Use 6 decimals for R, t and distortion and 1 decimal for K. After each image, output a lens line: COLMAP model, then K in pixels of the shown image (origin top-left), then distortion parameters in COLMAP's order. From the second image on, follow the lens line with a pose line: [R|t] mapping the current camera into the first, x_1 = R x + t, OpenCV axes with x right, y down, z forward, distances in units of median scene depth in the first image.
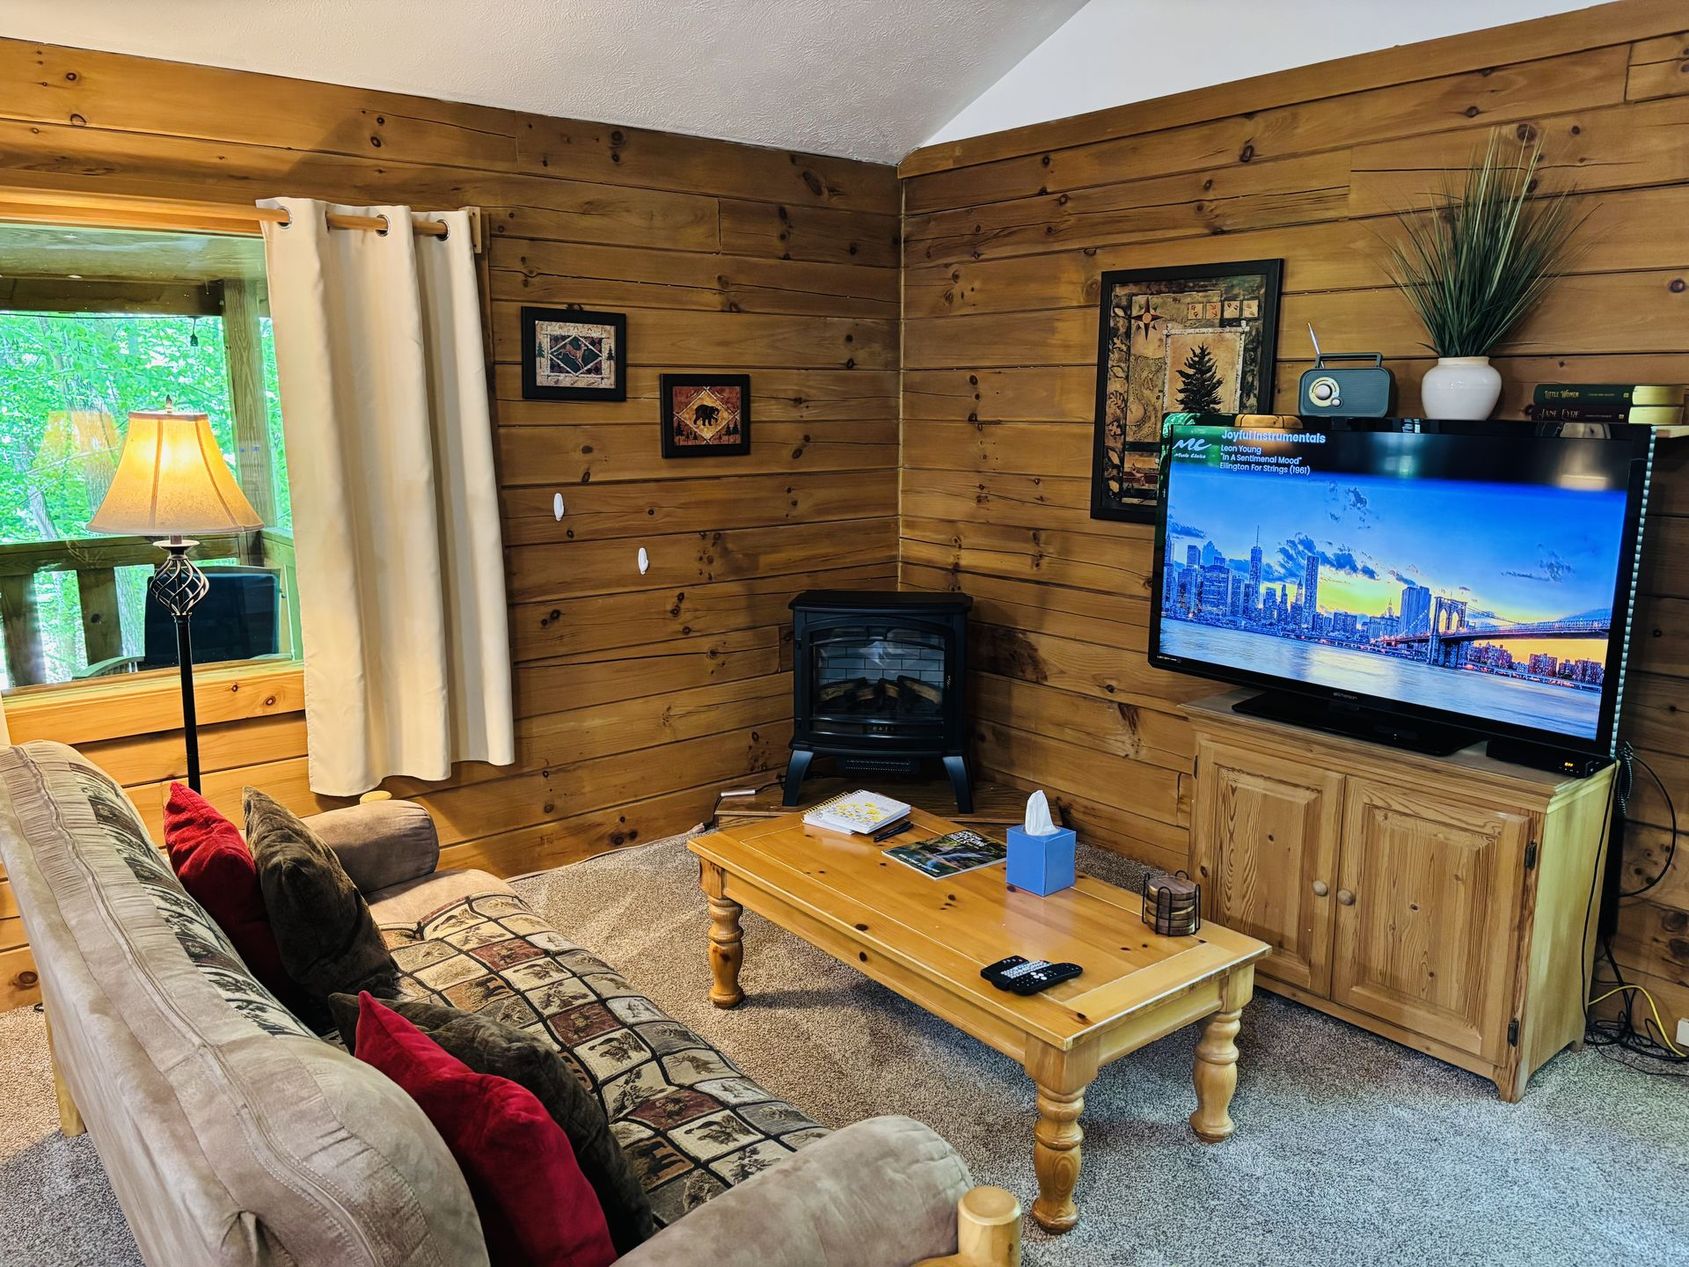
lens RADIAL K [[1277.6, 0, 849.5], [0, 1277.6, 638.4], [0, 0, 1]] dist [0.053587, -0.058474]
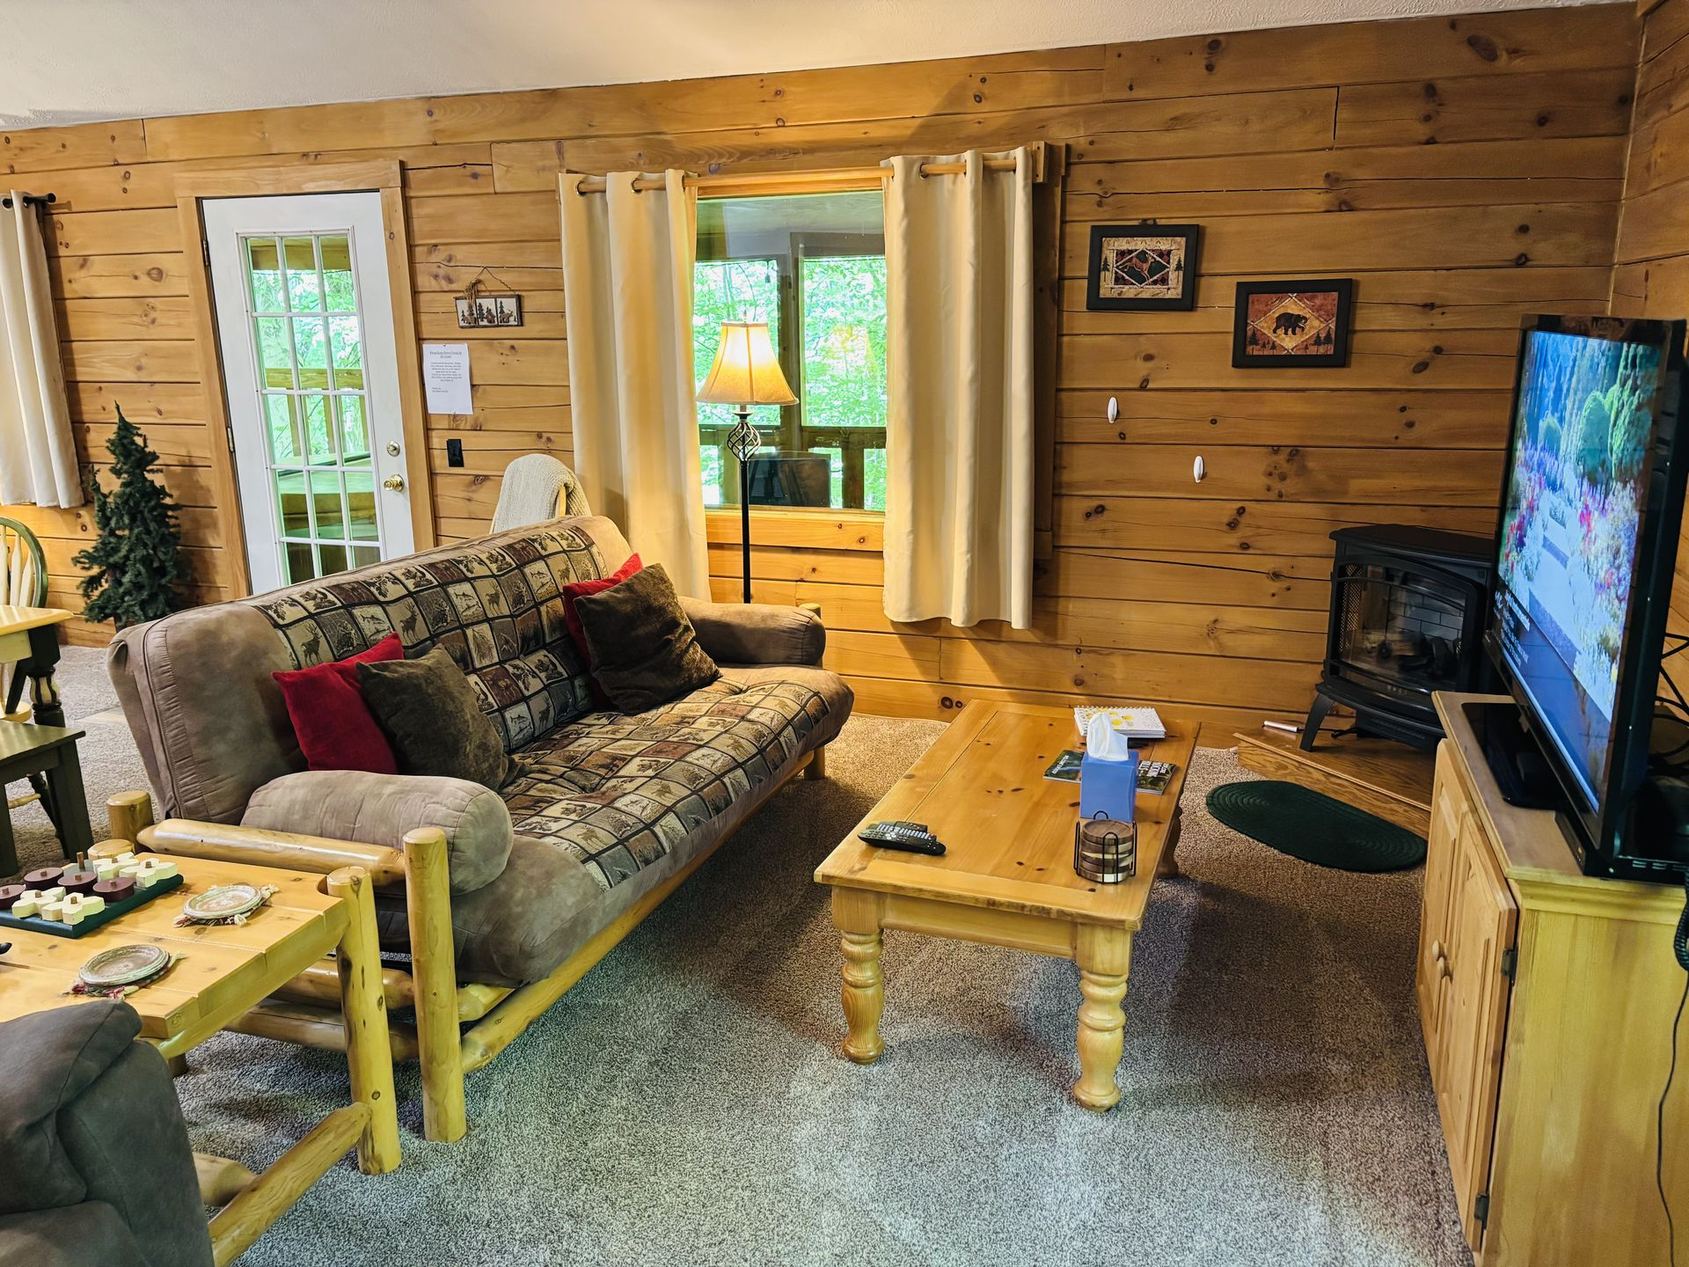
lens RADIAL K [[1277.6, 0, 839.6], [0, 1277.6, 635.9], [0, 0, 1]] dist [0.053587, -0.058474]
pose [[0.526545, 0.189514, -0.828755, 0.569763], [-0.154558, 0.979931, 0.125887, -0.015340], [0.835980, 0.061806, 0.545269, 0.214887]]
